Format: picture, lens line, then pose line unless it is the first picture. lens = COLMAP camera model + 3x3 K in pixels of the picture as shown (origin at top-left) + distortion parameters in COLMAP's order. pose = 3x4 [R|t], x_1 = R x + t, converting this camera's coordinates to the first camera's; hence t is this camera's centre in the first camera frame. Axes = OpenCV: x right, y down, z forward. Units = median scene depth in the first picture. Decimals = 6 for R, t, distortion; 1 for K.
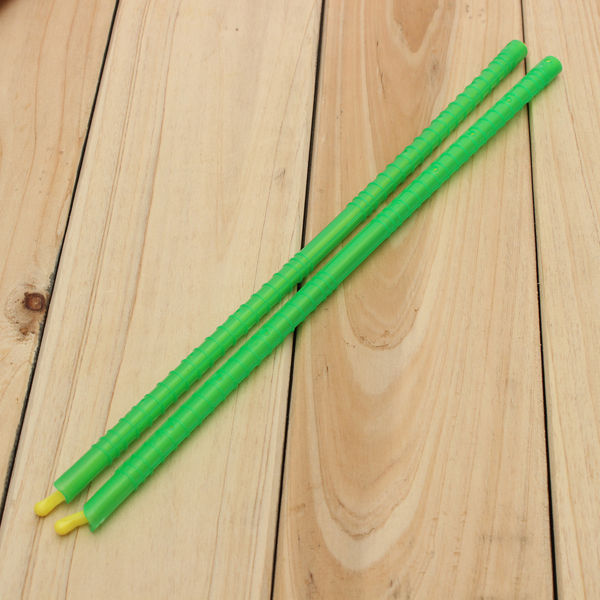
lens RADIAL K [[1146.6, 0, 298.5], [0, 1146.6, 299.9], [0, 0, 1]] dist [0.007488, 0.000000]
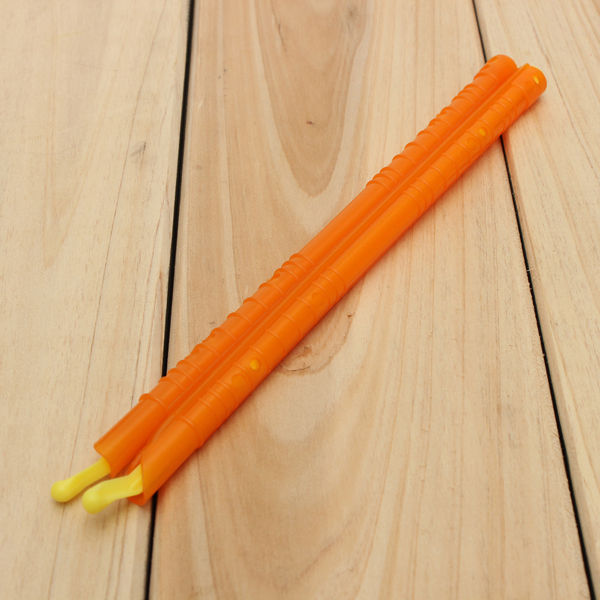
lens RADIAL K [[1146.6, 0, 301.5], [0, 1146.6, 300.5], [0, 0, 1]] dist [0.007488, 0.000000]
pose [[0.992627, -0.016826, 0.120035, -0.003340], [0.040912, 0.978710, -0.201128, 0.128294], [-0.114095, 0.204556, 0.972183, 0.356224]]
